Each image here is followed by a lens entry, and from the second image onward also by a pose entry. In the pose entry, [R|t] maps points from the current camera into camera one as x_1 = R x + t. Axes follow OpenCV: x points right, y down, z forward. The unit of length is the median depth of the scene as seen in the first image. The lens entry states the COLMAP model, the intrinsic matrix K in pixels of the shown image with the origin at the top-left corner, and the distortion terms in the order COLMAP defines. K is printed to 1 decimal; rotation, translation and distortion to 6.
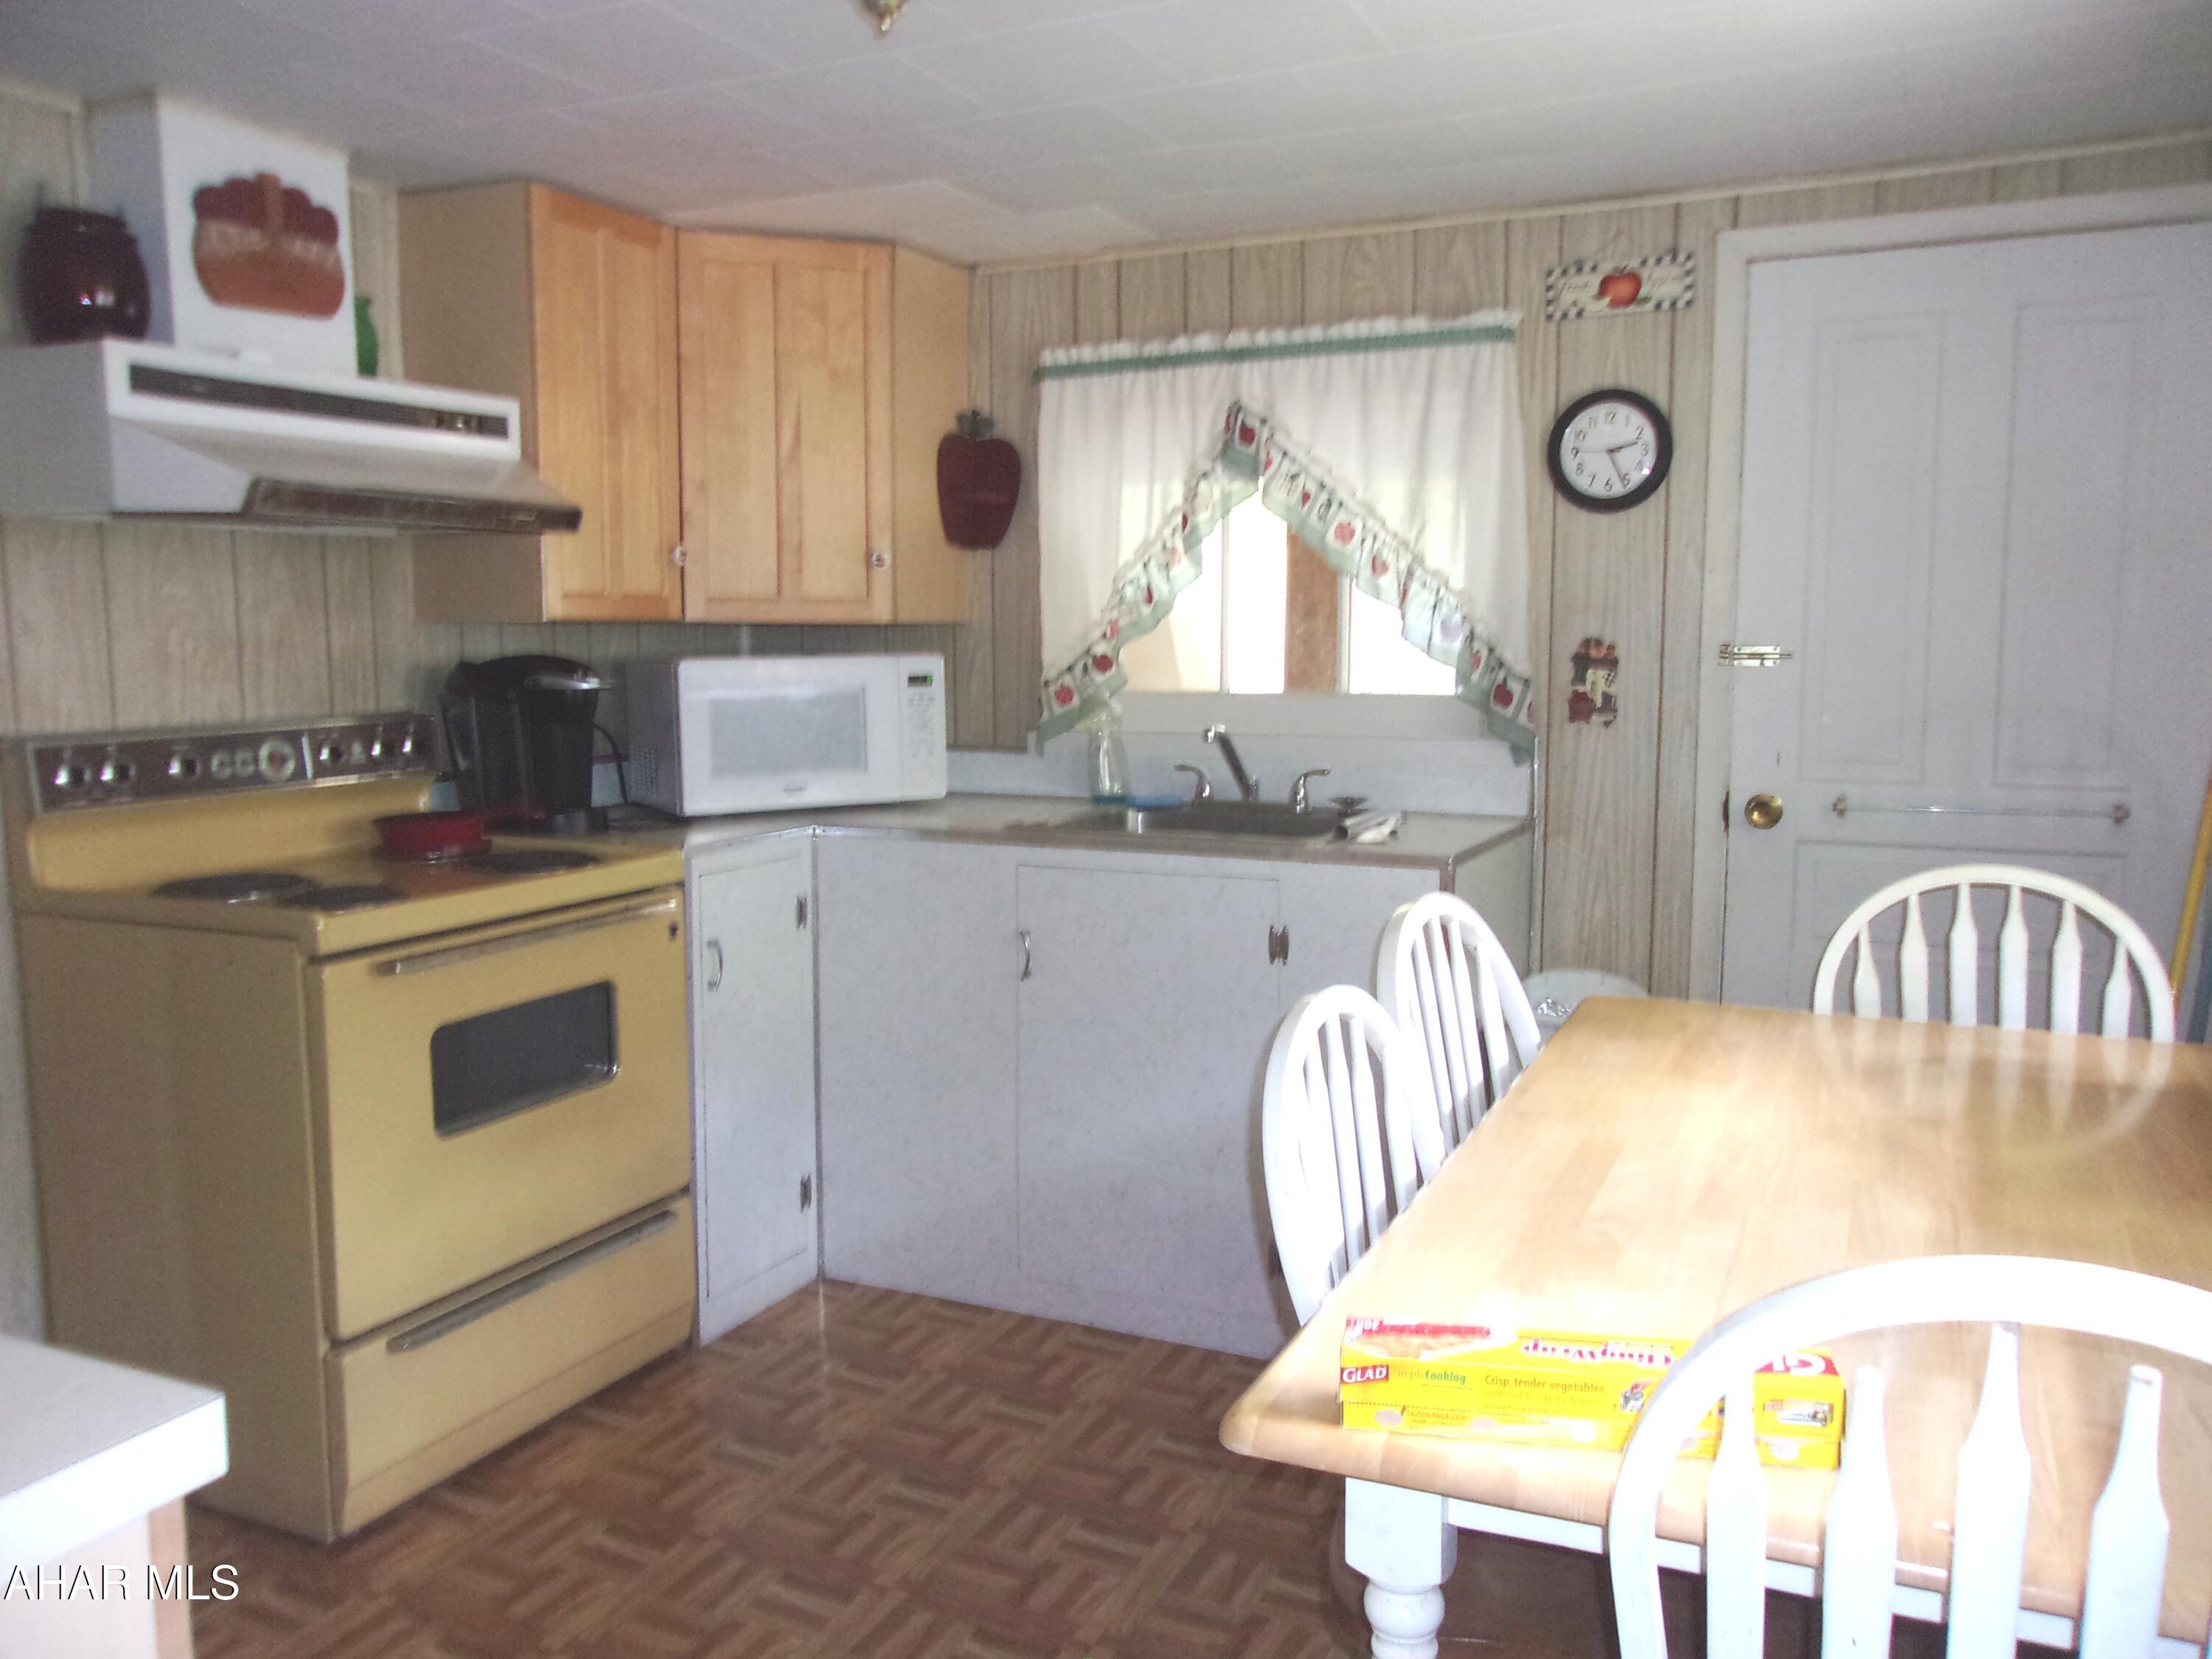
lens RADIAL K [[1731.7, 0, 1100.8], [0, 1731.7, 827.9], [0, 0, 1]] dist [0.006243, 0.002629]
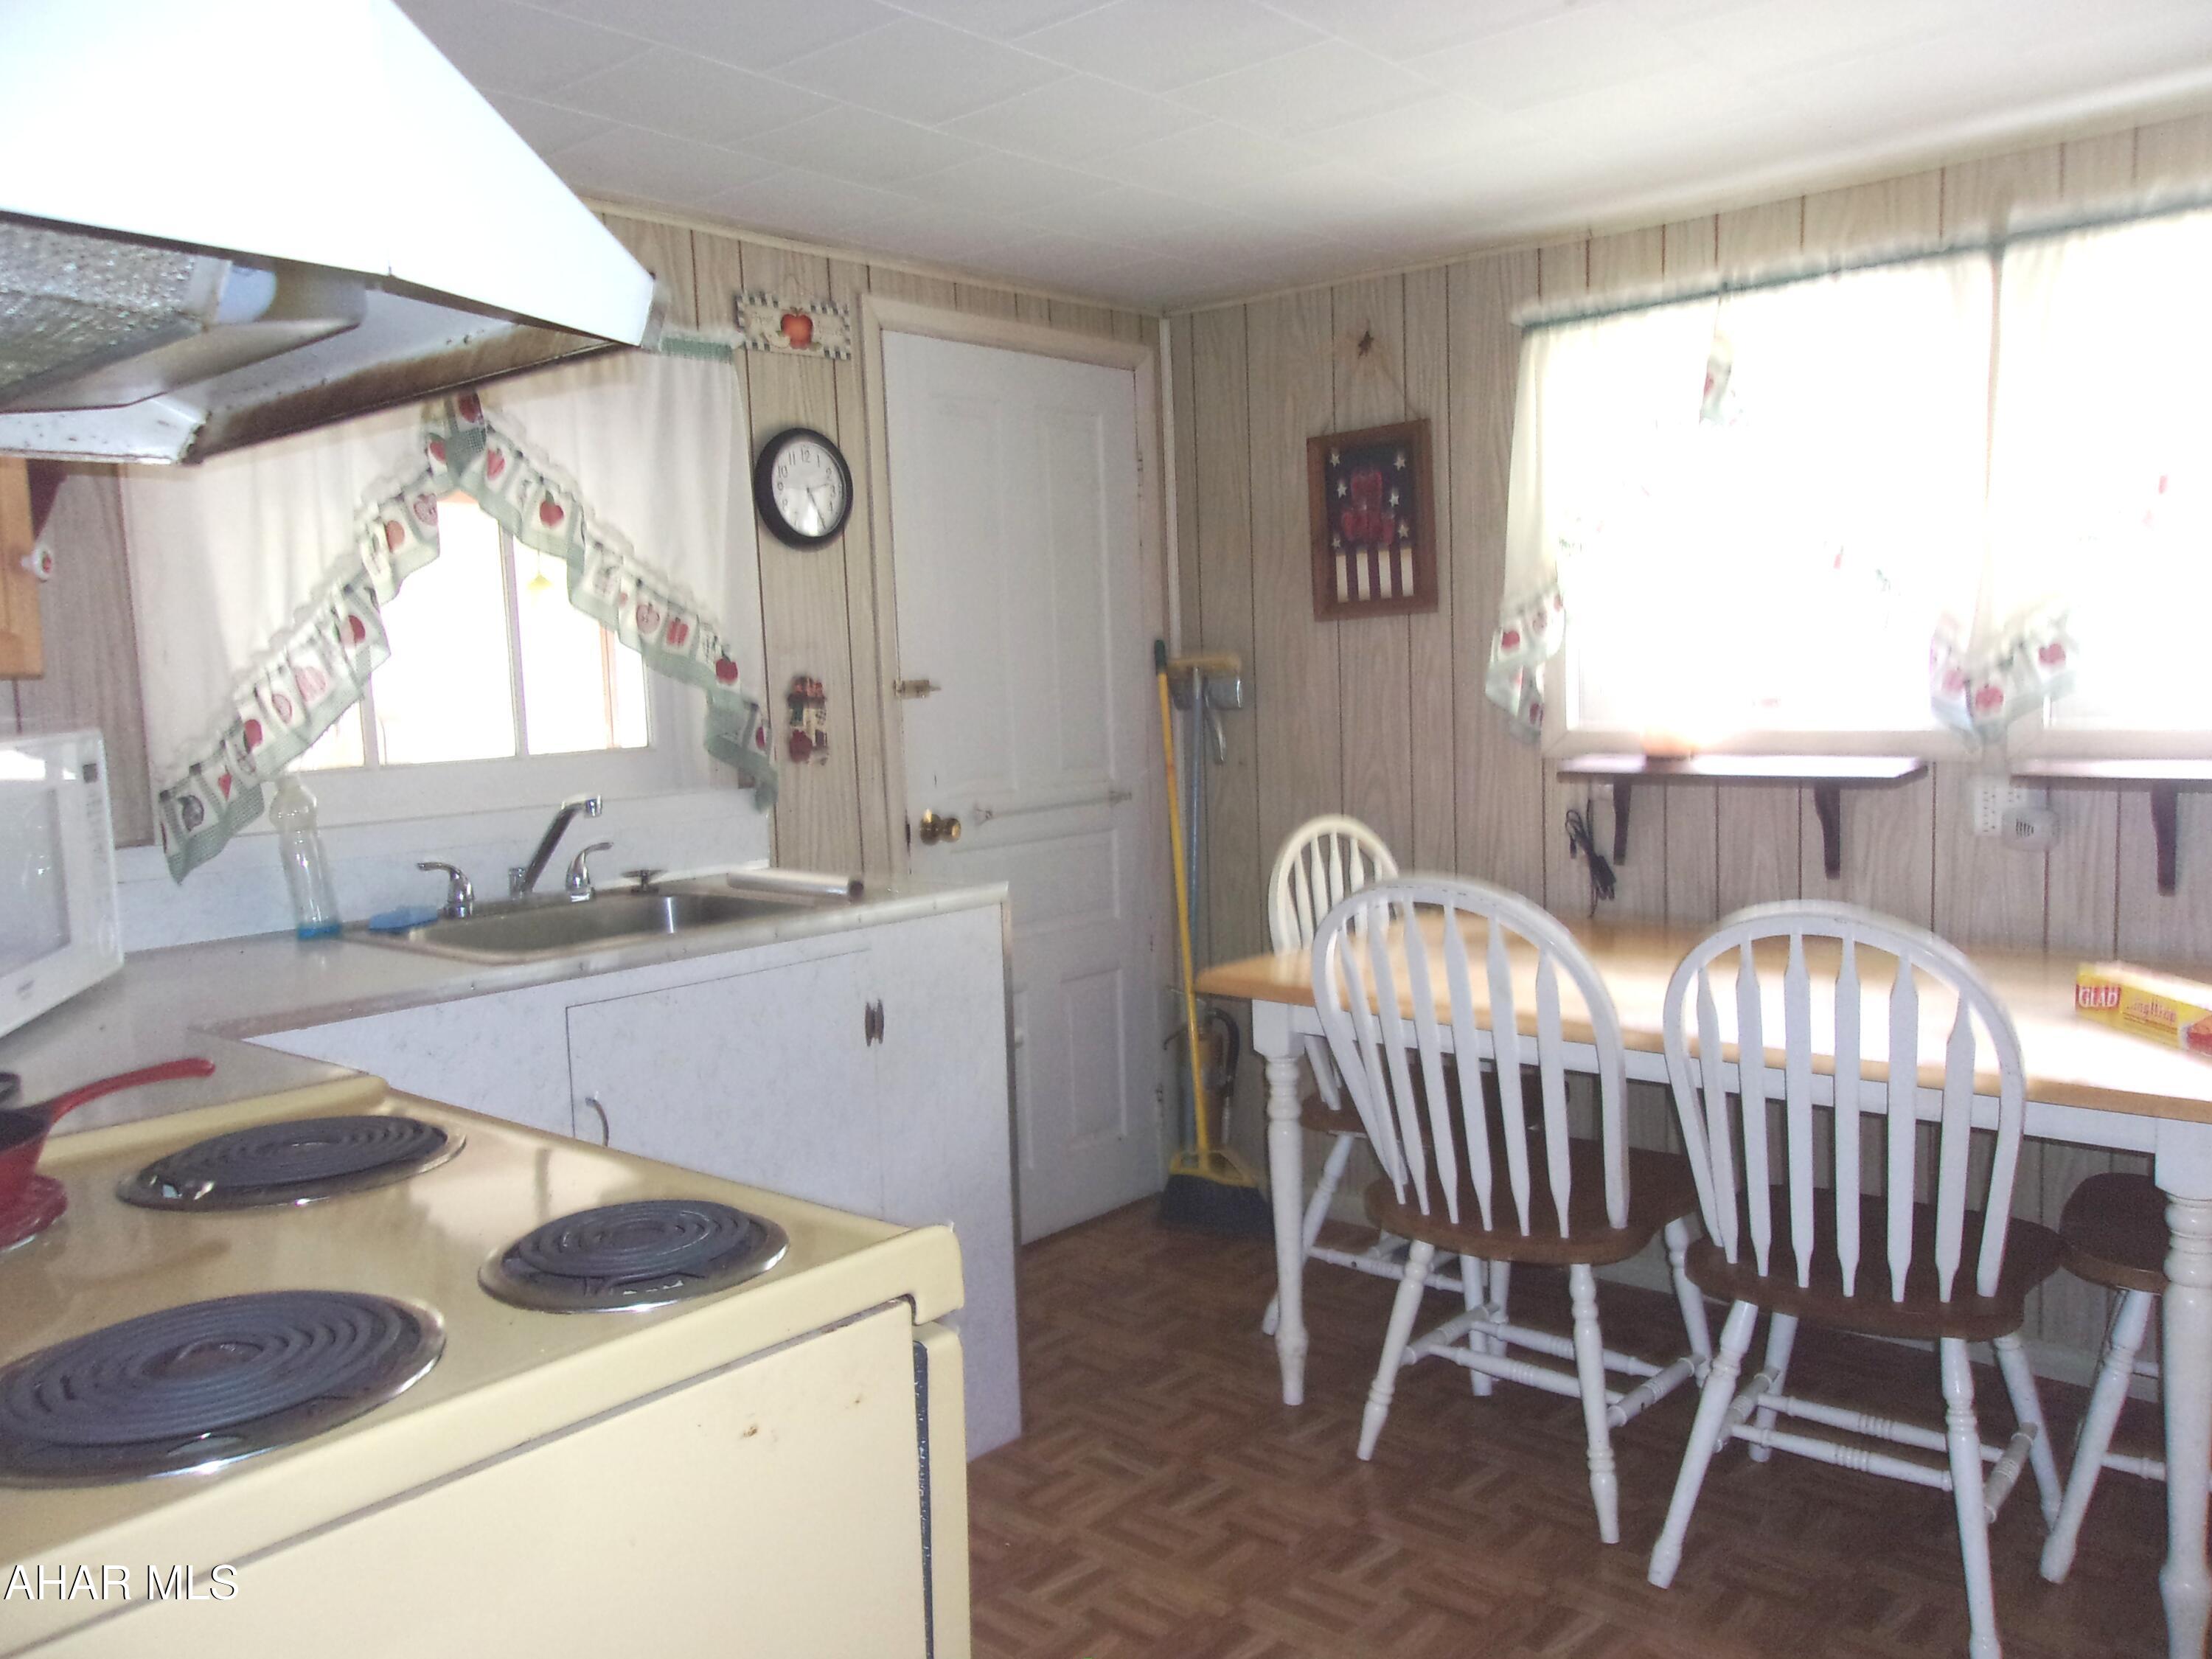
lens RADIAL K [[1731.7, 0, 1104.0], [0, 1731.7, 831.6], [0, 0, 1]] dist [0.006243, 0.002629]
pose [[0.275570, -0.099213, 0.956148, -0.633279], [0.142626, 0.987870, 0.061399, -0.059015], [-0.950641, 0.119452, 0.286377, 0.572699]]
